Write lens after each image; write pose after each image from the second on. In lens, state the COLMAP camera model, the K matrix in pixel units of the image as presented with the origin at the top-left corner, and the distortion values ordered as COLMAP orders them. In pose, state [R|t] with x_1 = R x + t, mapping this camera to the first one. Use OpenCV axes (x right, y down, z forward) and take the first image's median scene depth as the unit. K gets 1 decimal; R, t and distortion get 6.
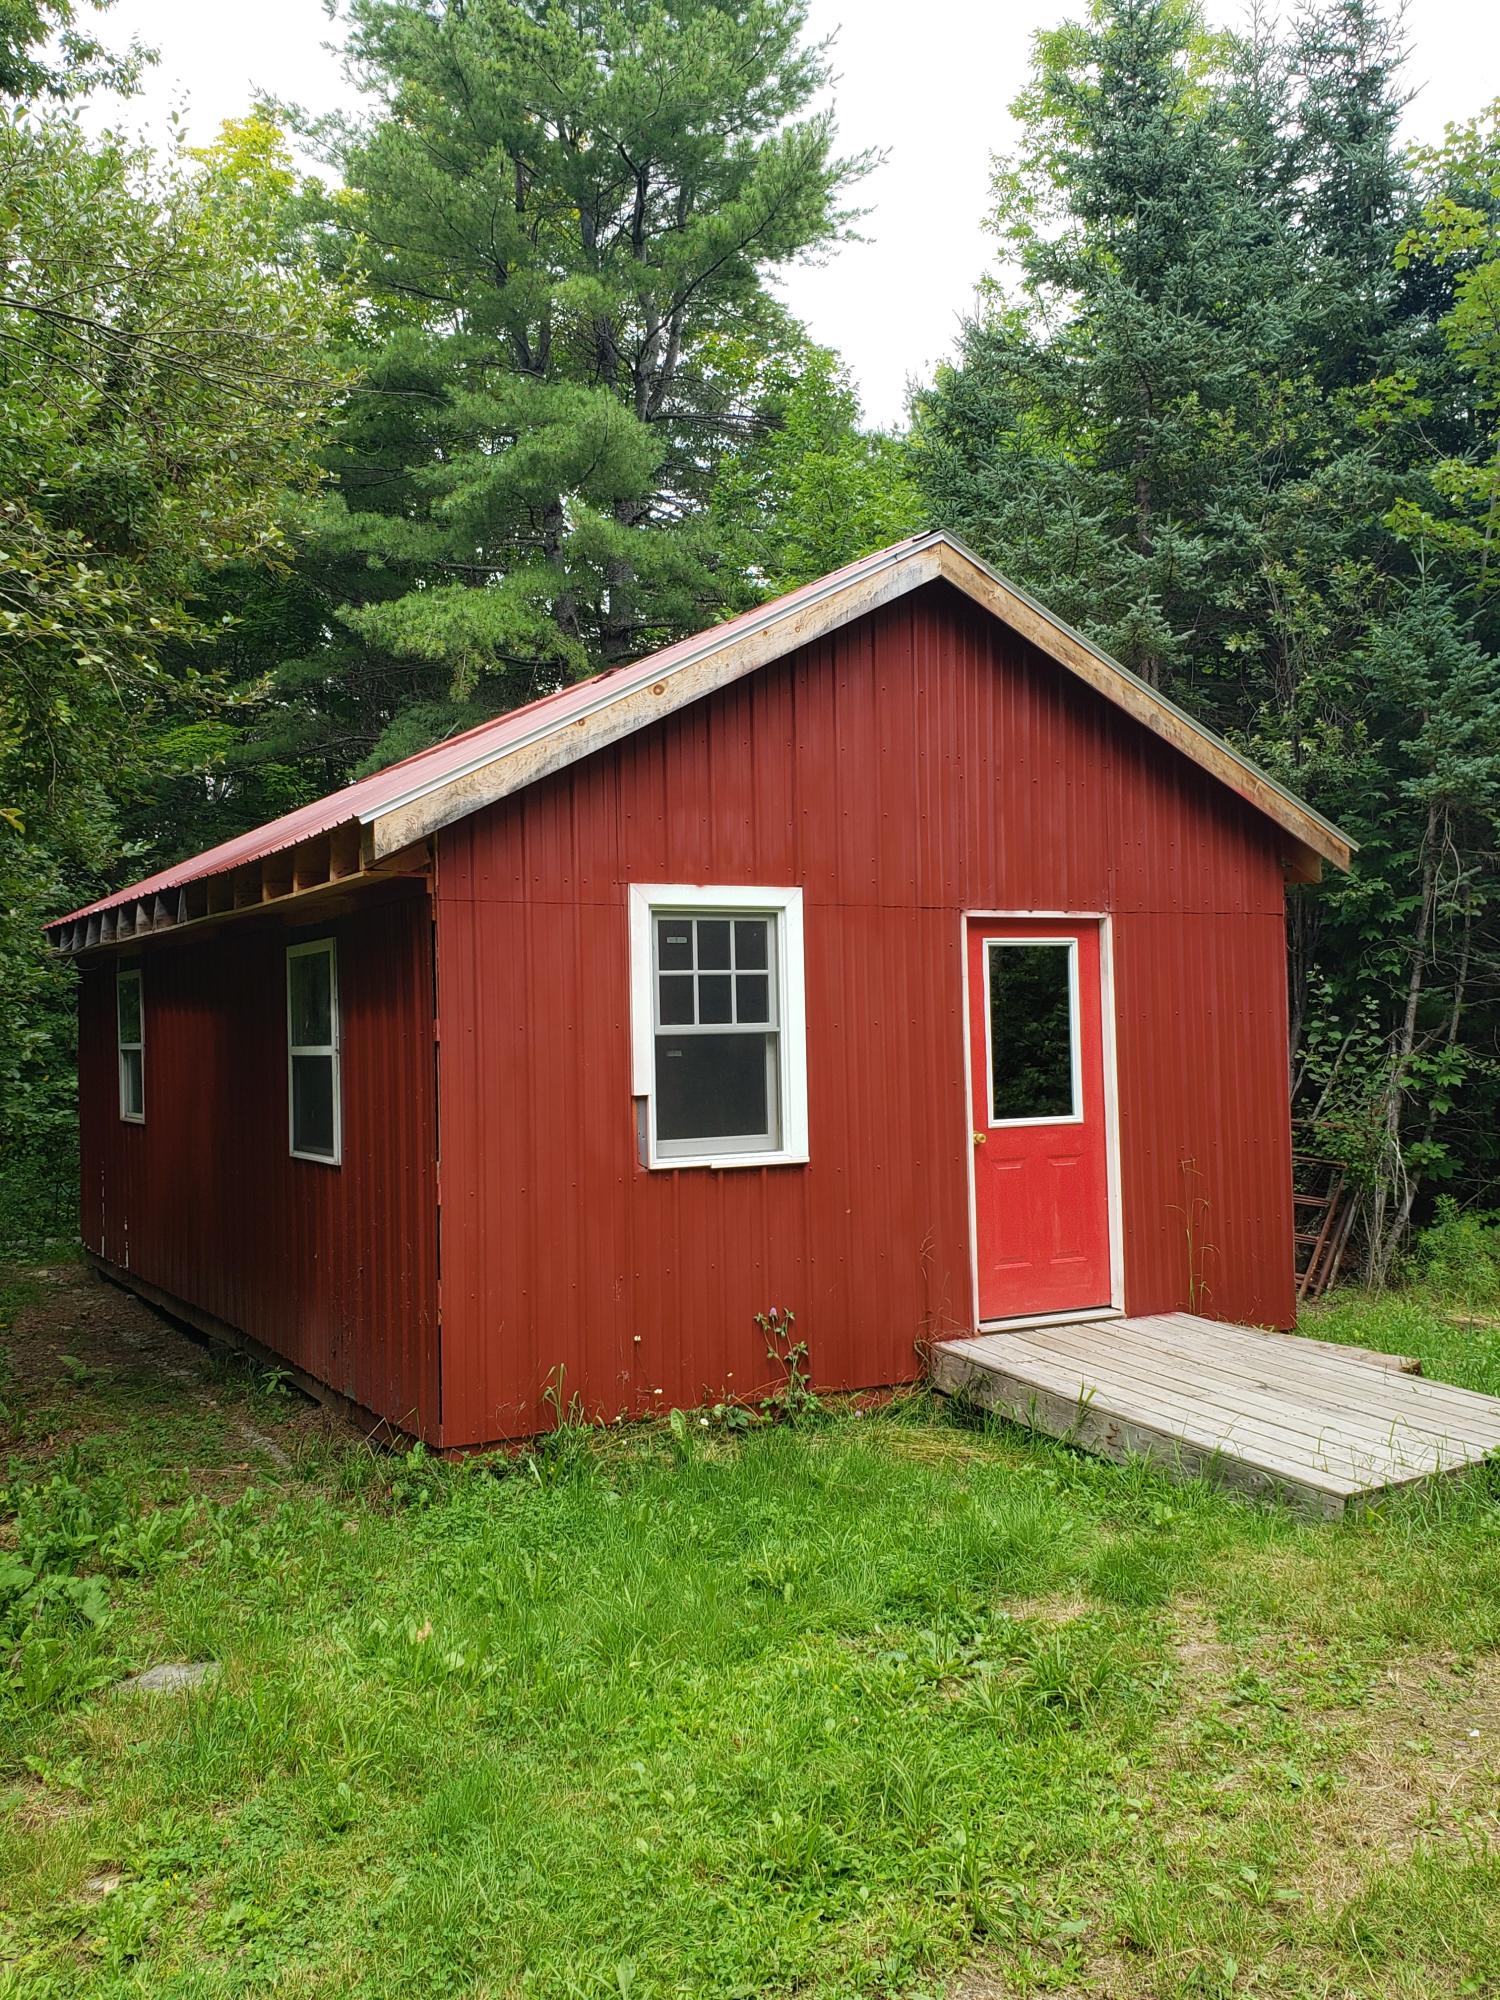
lens RADIAL K [[1641.4, 0, 750.0], [0, 1641.4, 1000.0], [0, 0, 1]] dist [0.011465, 0.001750]
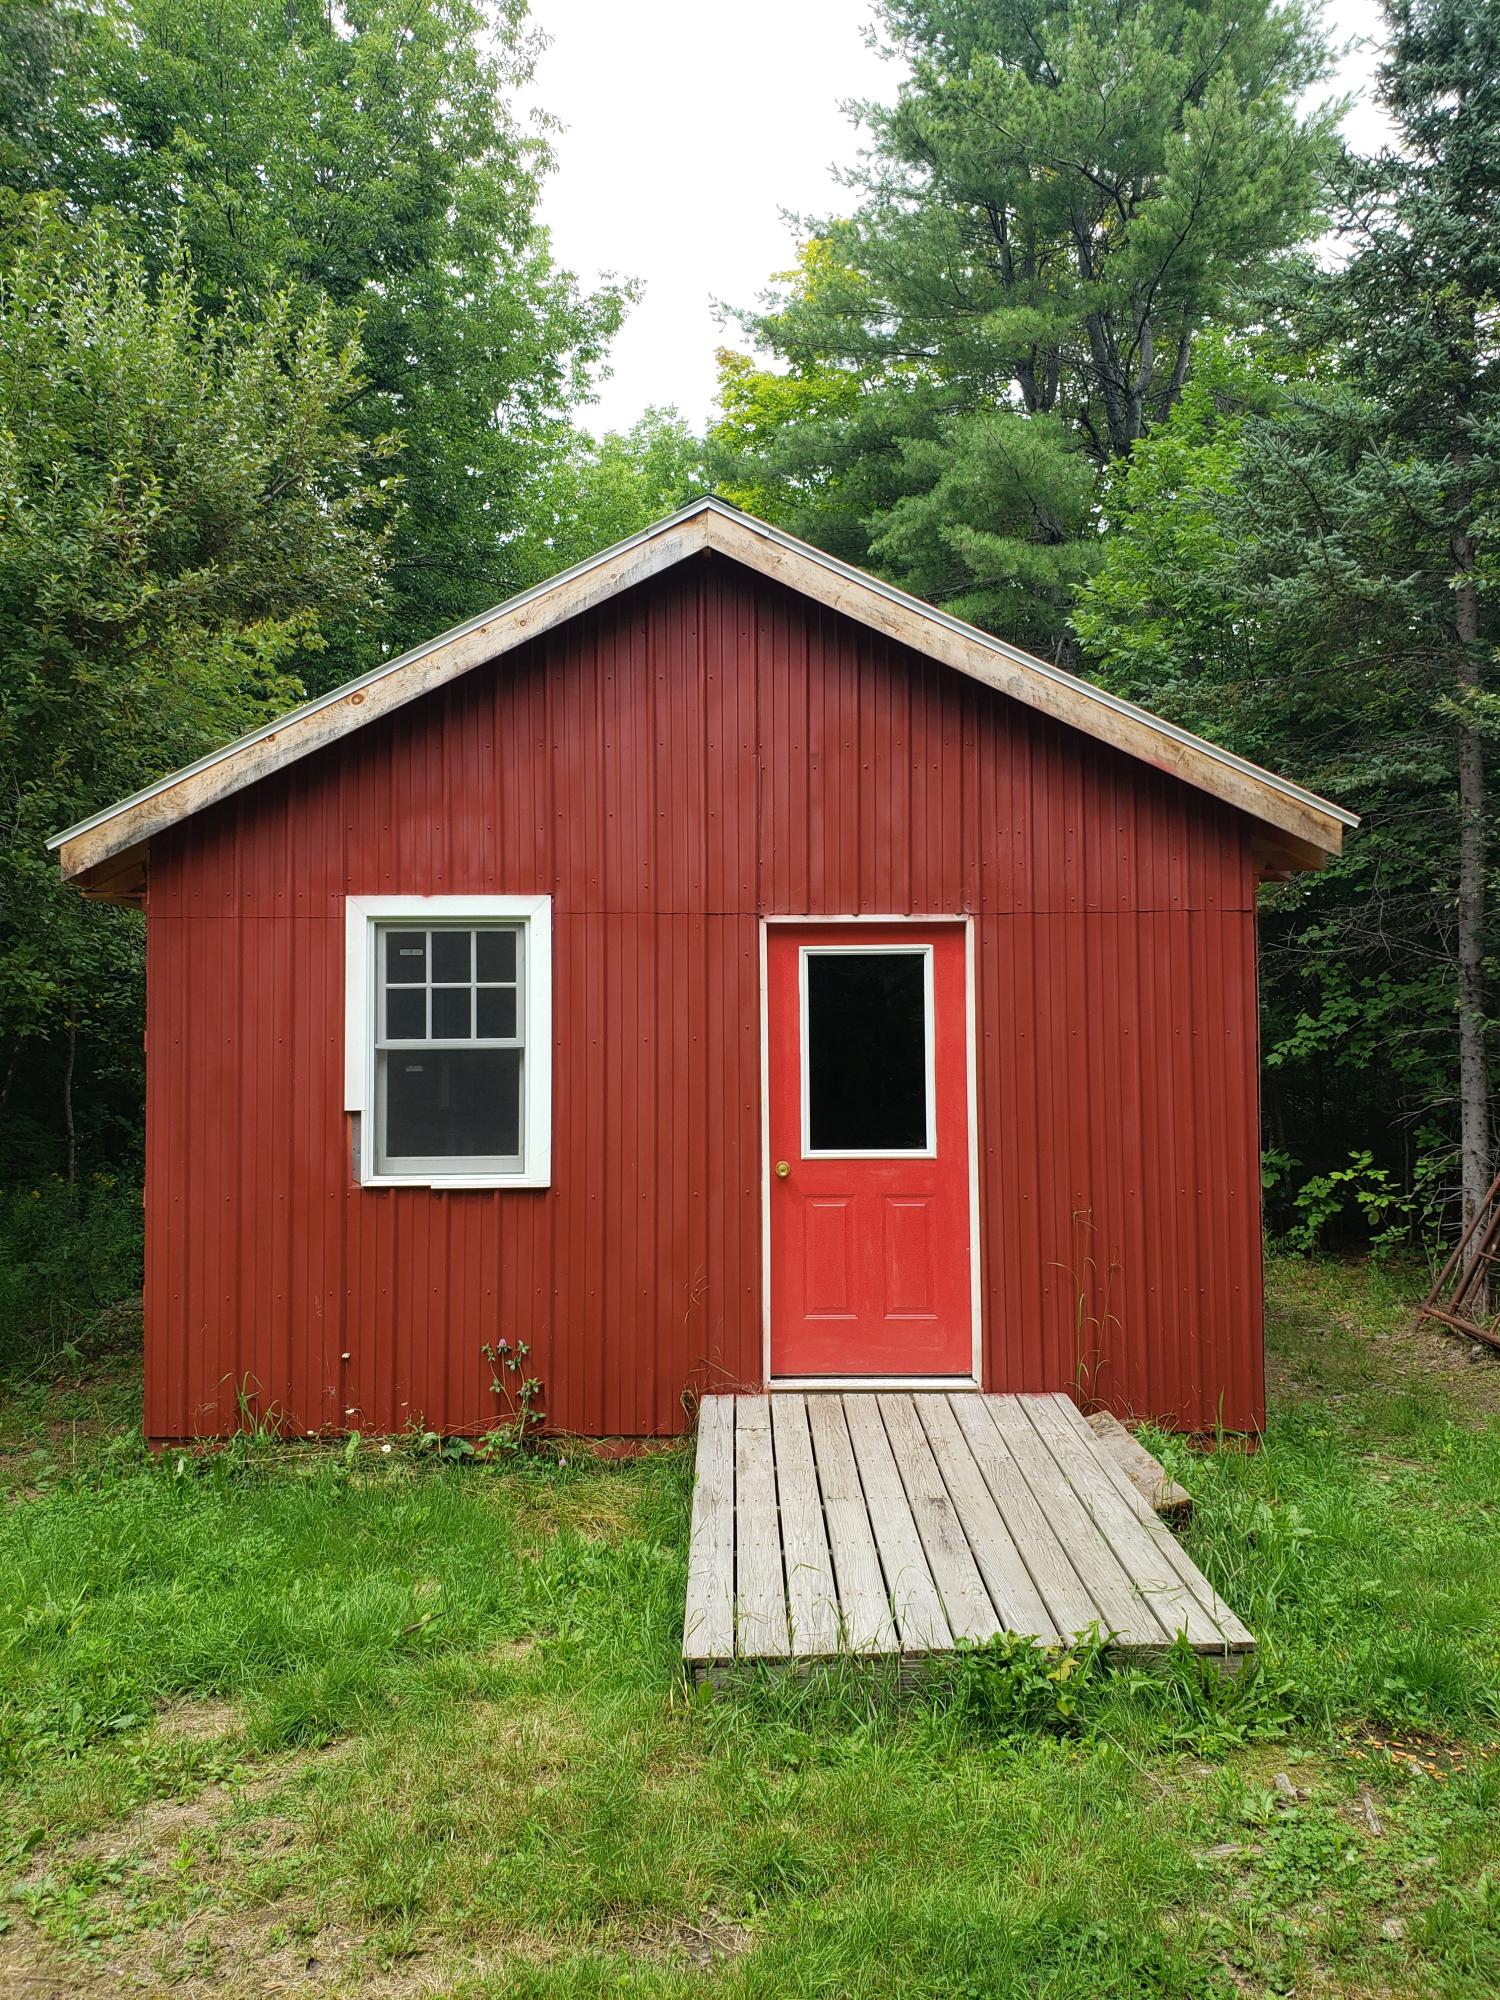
lens RADIAL K [[1503.2, 0, 749.2], [0, 1503.2, 989.7], [0, 0, 1]] dist [0.010482, -0.002792]
pose [[0.894149, -0.003232, -0.447758, 0.523036], [-0.003836, 0.999882, -0.014877, -0.001752], [0.447753, 0.015020, 0.894031, 0.280170]]
